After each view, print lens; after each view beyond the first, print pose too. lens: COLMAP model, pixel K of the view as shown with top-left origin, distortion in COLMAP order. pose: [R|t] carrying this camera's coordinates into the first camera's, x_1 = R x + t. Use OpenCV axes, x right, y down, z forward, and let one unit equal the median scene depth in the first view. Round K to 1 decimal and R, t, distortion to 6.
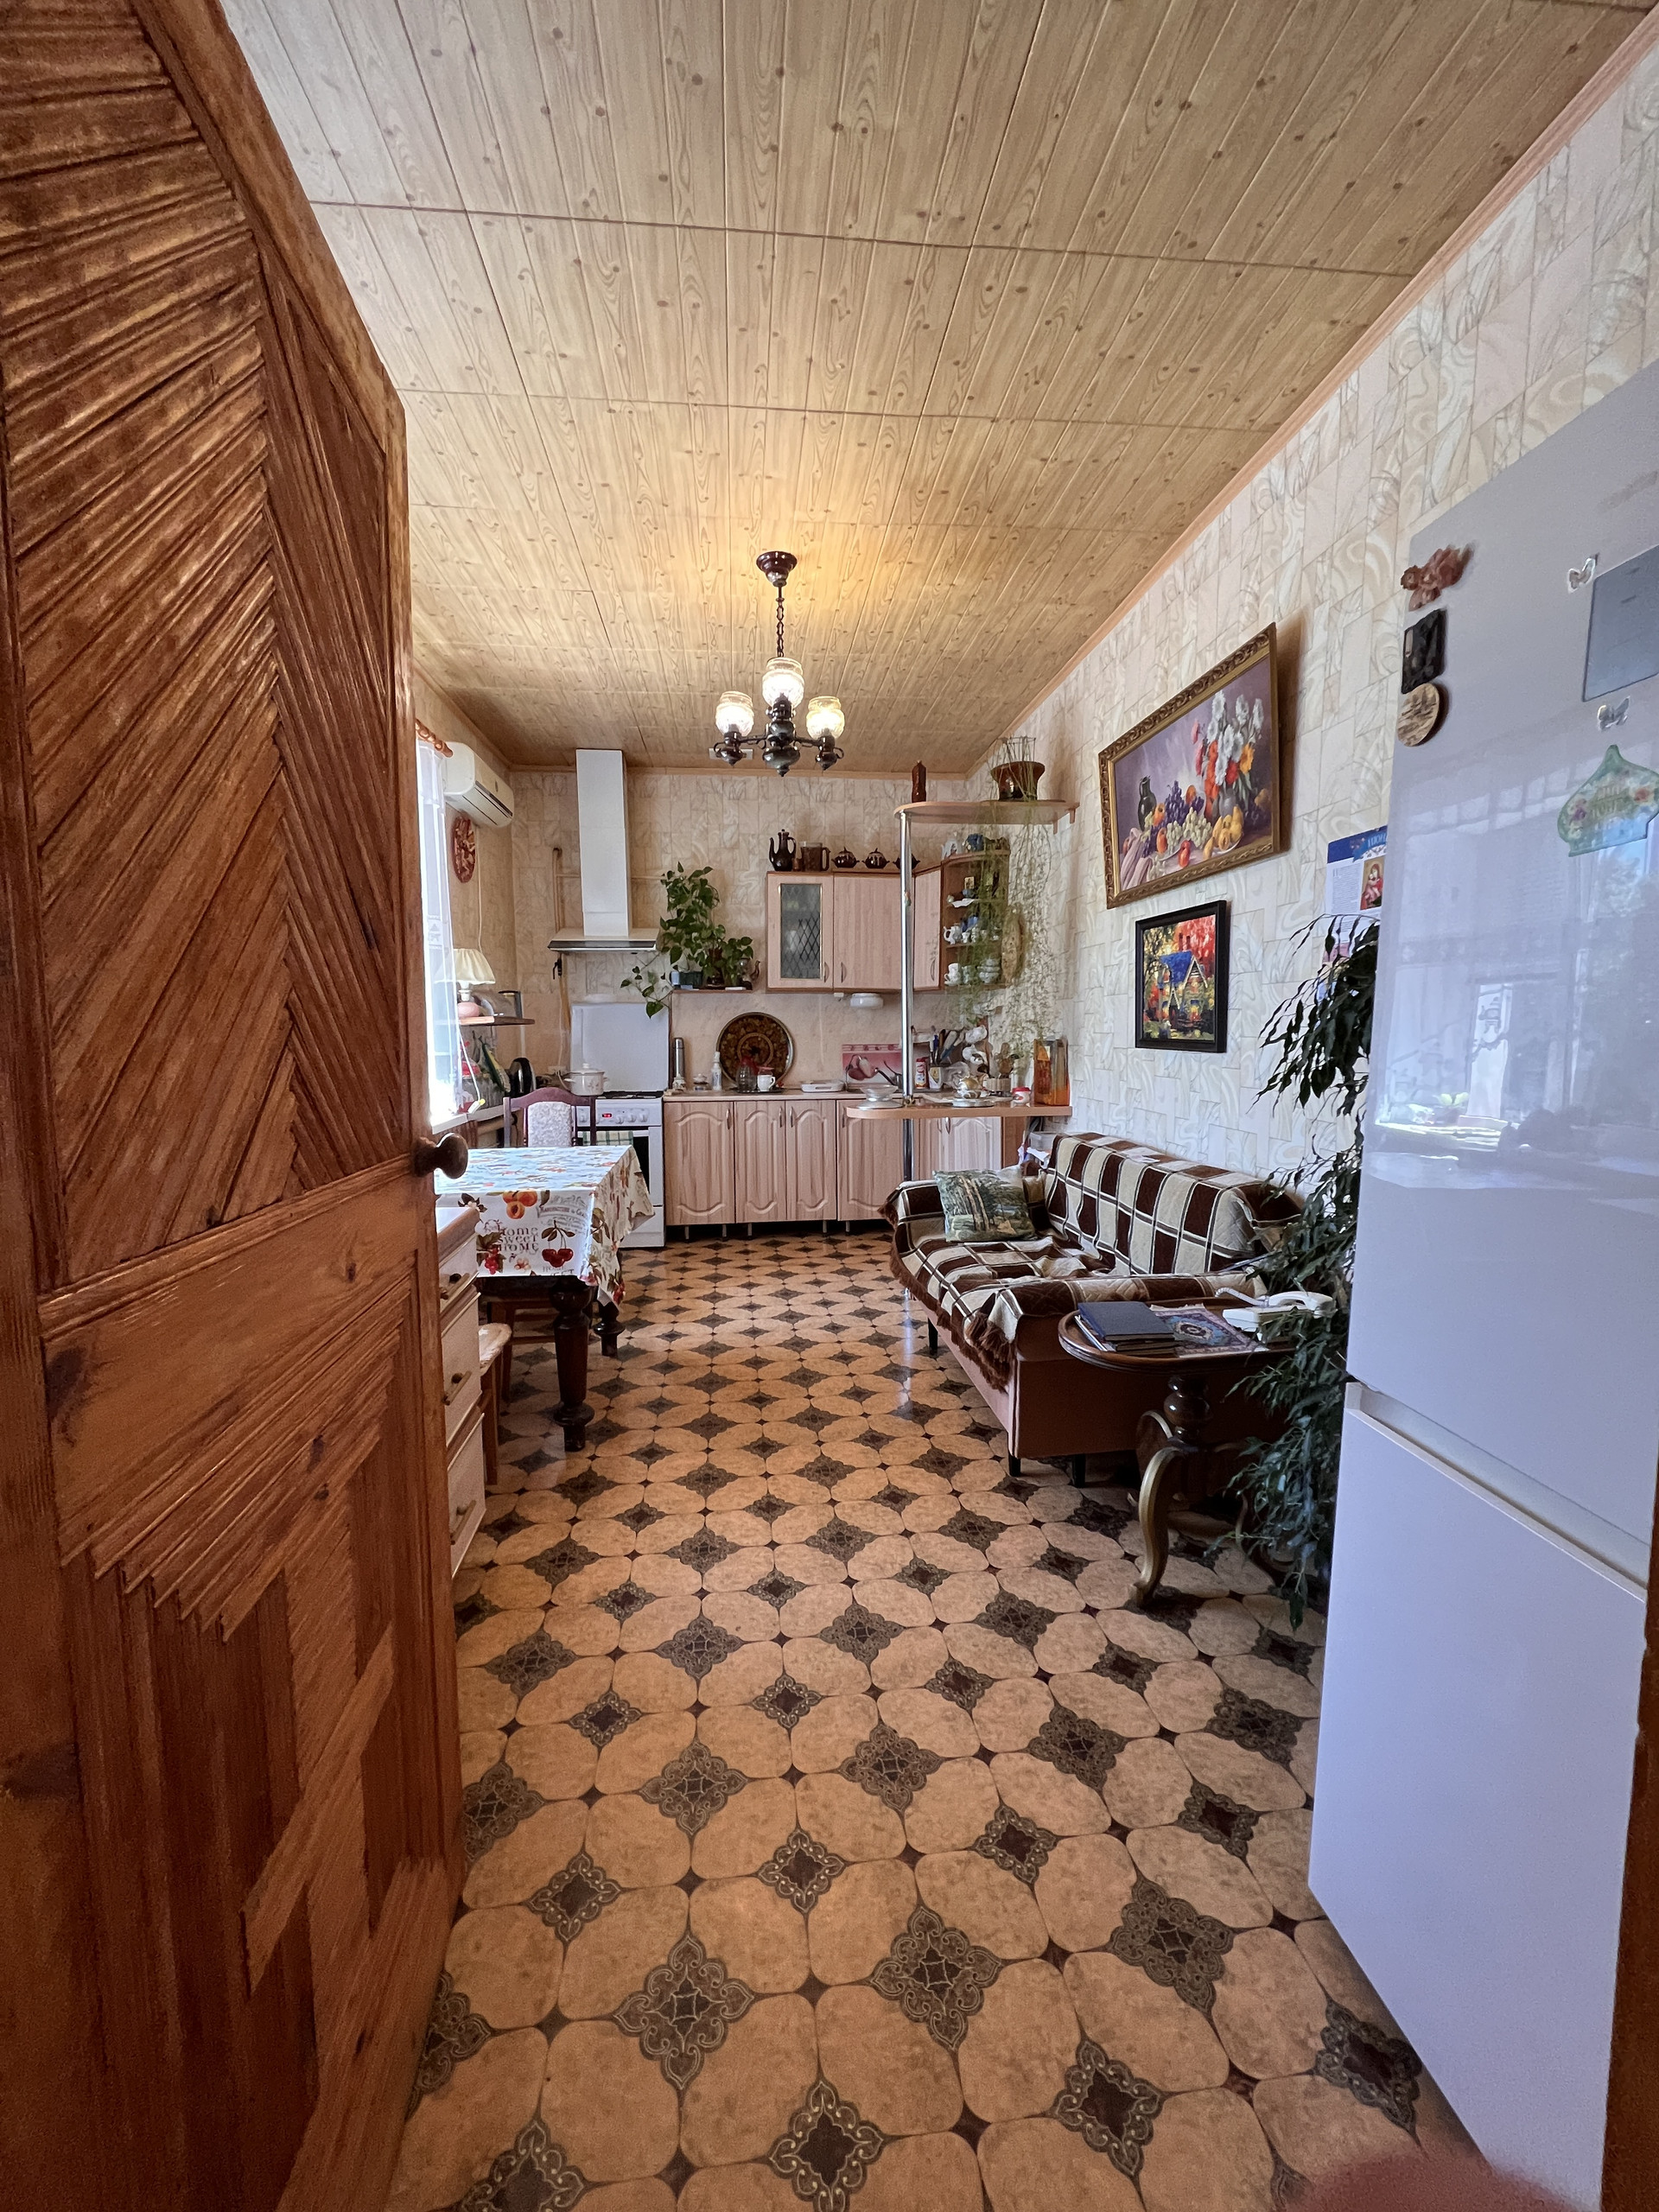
lens RADIAL K [[878.8, 0, 832.6], [0, 878.8, 1113.9], [0, 0, 1]] dist [-0.001541, 0.000088]
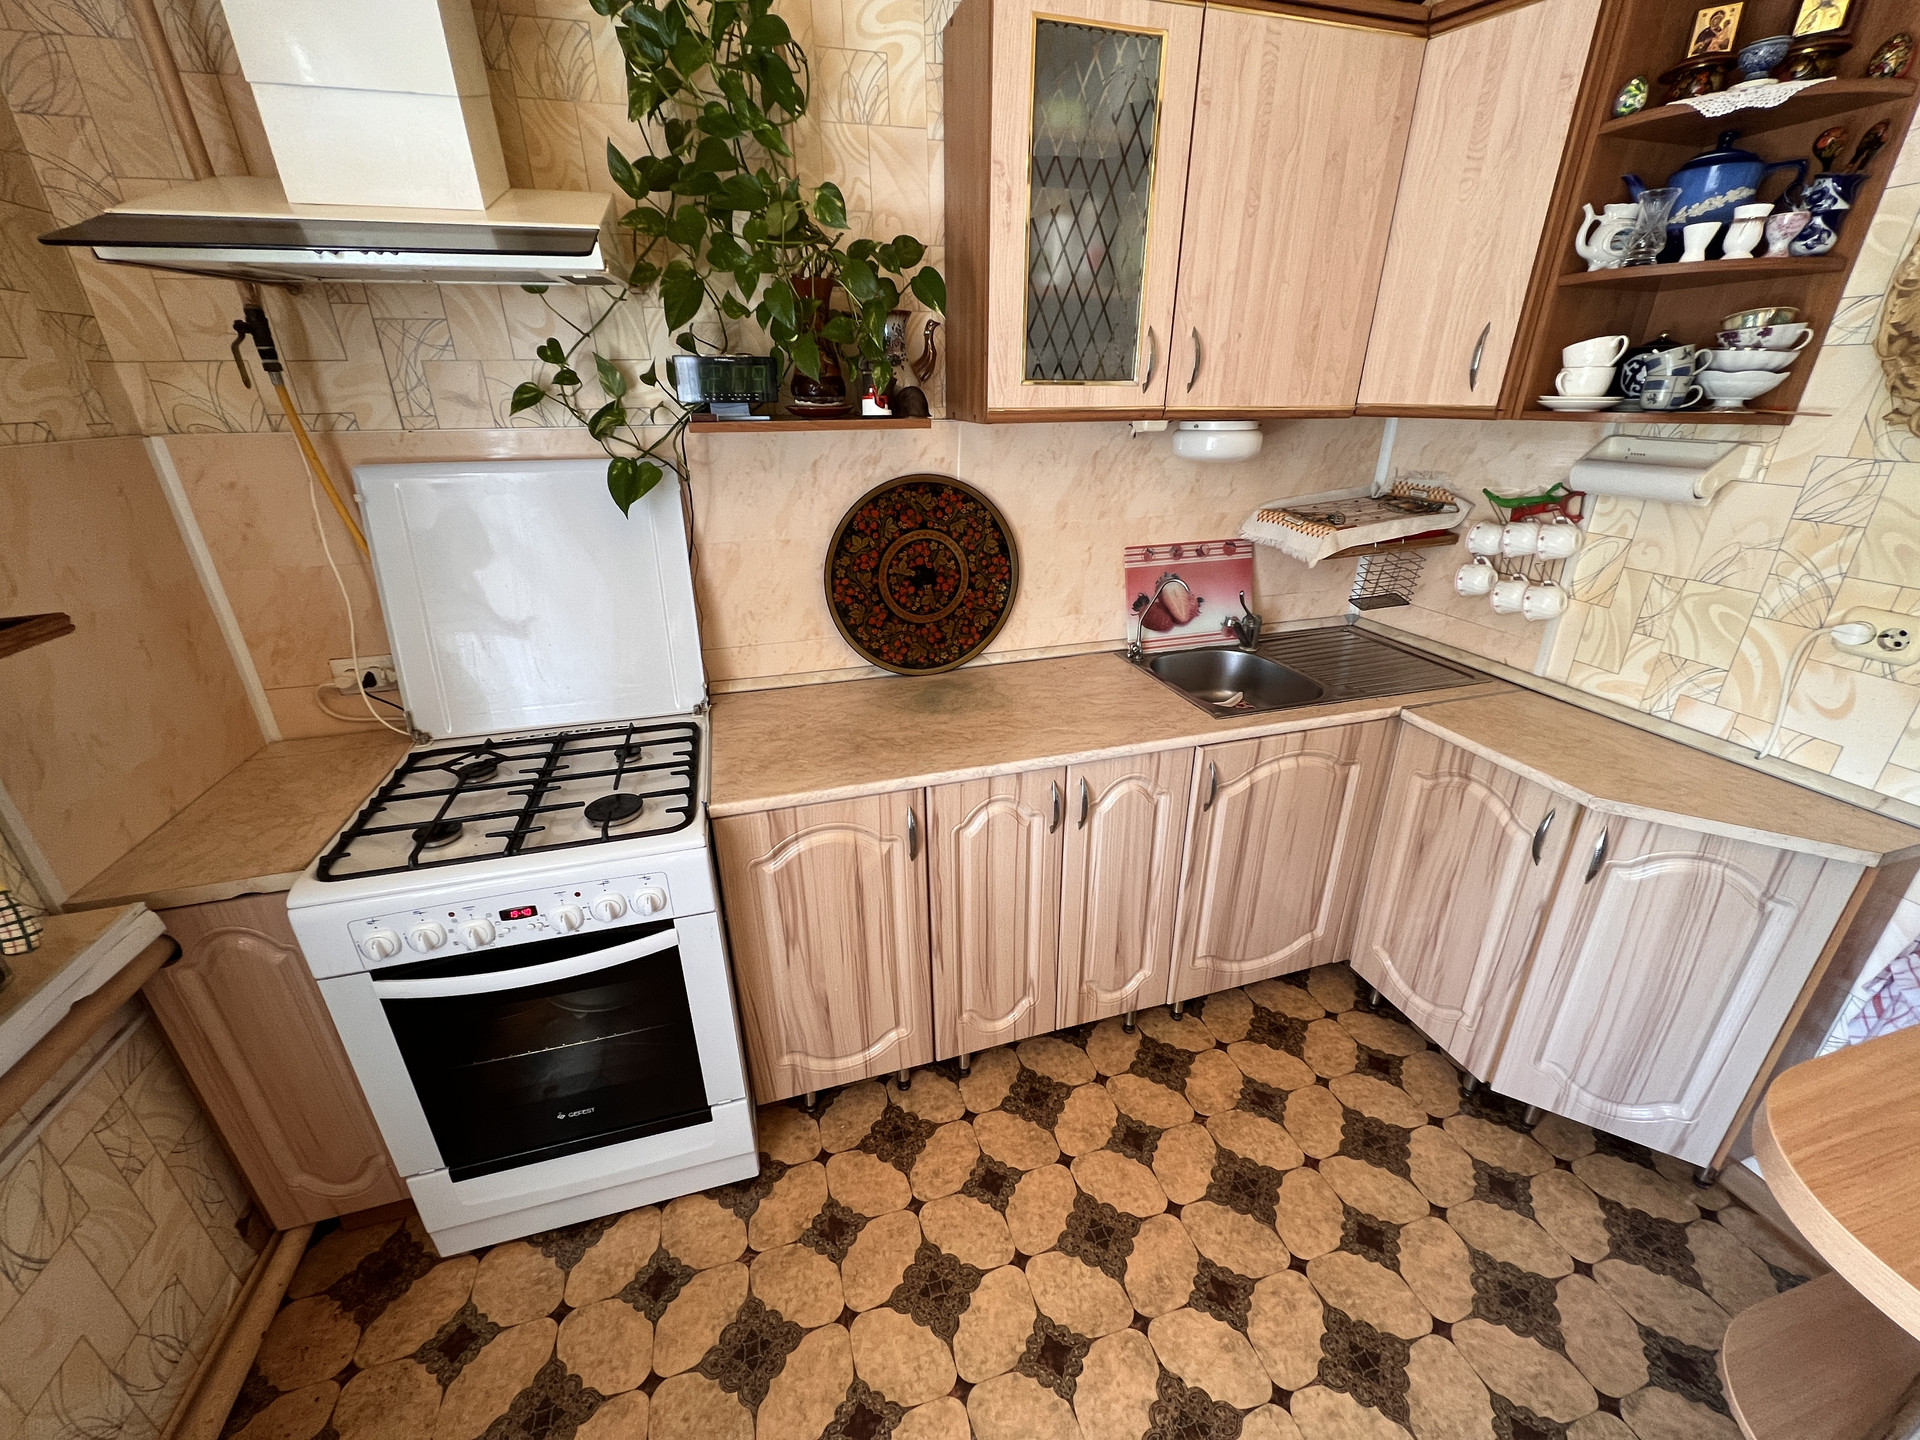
lens RADIAL K [[762.8, 0, 963.6], [0, 762.8, 717.1], [0, 0, 1]] dist [-0.001541, 0.000088]
pose [[0.984392, -0.073690, 0.159820, -0.135304], [0.021806, 0.952191, 0.304725, -0.120798], [-0.174634, -0.296484, 0.938936, 0.691638]]
